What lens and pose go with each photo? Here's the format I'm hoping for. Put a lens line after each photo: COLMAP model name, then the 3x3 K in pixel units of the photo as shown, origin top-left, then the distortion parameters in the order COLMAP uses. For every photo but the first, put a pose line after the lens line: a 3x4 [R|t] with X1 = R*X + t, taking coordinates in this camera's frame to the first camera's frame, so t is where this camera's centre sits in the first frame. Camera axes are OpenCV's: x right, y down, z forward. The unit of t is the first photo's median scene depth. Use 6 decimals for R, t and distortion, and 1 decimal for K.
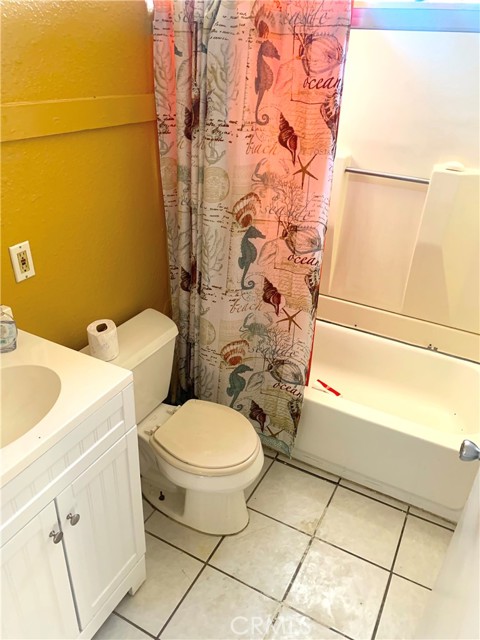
lens RADIAL K [[485.1, 0, 242.2], [0, 485.1, 323.8], [0, 0, 1]] dist [0.032268, -0.042226]
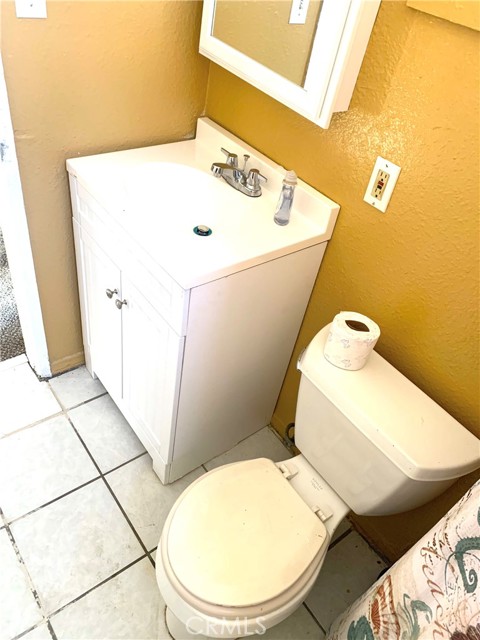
lens RADIAL K [[485.1, 0, 244.1], [0, 485.1, 314.1], [0, 0, 1]] dist [0.032268, -0.042226]
pose [[-0.399646, 0.519701, -0.755112, 0.295845], [-0.586688, 0.487925, 0.646318, -0.358792], [0.704330, 0.701313, 0.109905, 0.812029]]
